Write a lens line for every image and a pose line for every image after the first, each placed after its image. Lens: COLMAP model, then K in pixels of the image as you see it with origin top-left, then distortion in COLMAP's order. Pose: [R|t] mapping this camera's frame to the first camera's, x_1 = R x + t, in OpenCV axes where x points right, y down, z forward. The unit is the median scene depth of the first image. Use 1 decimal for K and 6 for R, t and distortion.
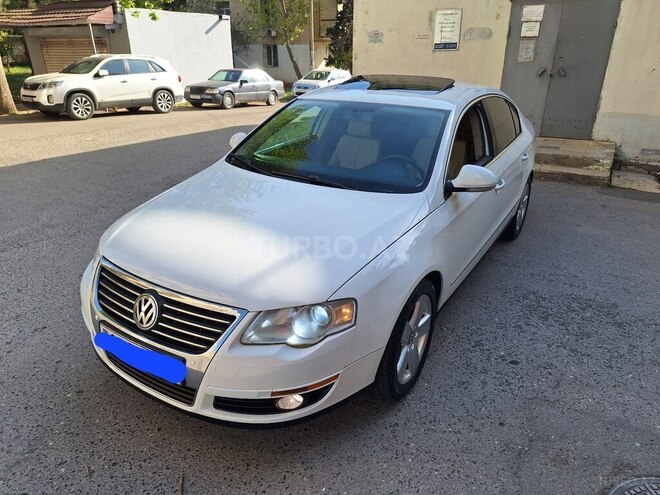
lens RADIAL K [[464.9, 0, 329.3], [0, 464.9, 244.3], [0, 0, 1]] dist [0.052270, -0.060580]
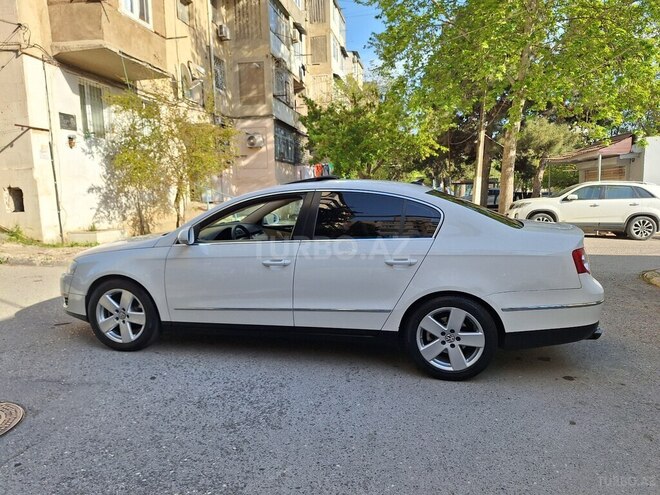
lens RADIAL K [[464.9, 0, 328.9], [0, 464.9, 247.5], [0, 0, 1]] dist [0.052270, -0.060580]
pose [[0.318499, 0.108768, -0.941662, 0.606833], [-0.352218, 0.935853, -0.011033, -0.081864], [0.880057, 0.335185, 0.336378, 0.313189]]
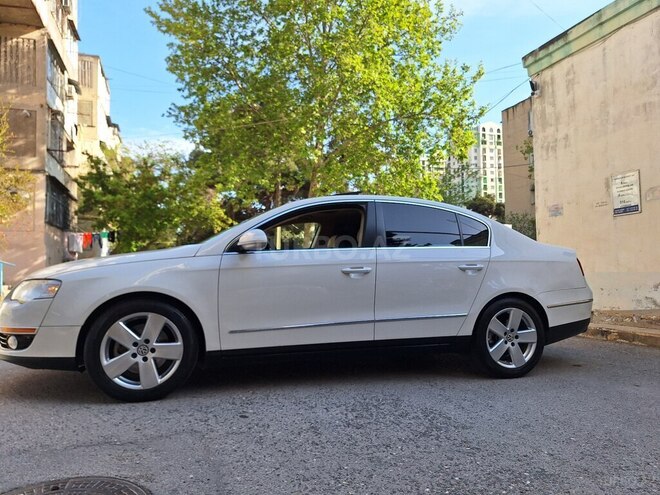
lens RADIAL K [[464.9, 0, 326.6], [0, 464.9, 245.2], [0, 0, 1]] dist [0.052270, -0.060580]
pose [[0.755568, -0.043102, -0.653651, 0.415410], [-0.248964, 0.904065, -0.347396, 0.080957], [0.605916, 0.425217, 0.672351, 0.112274]]
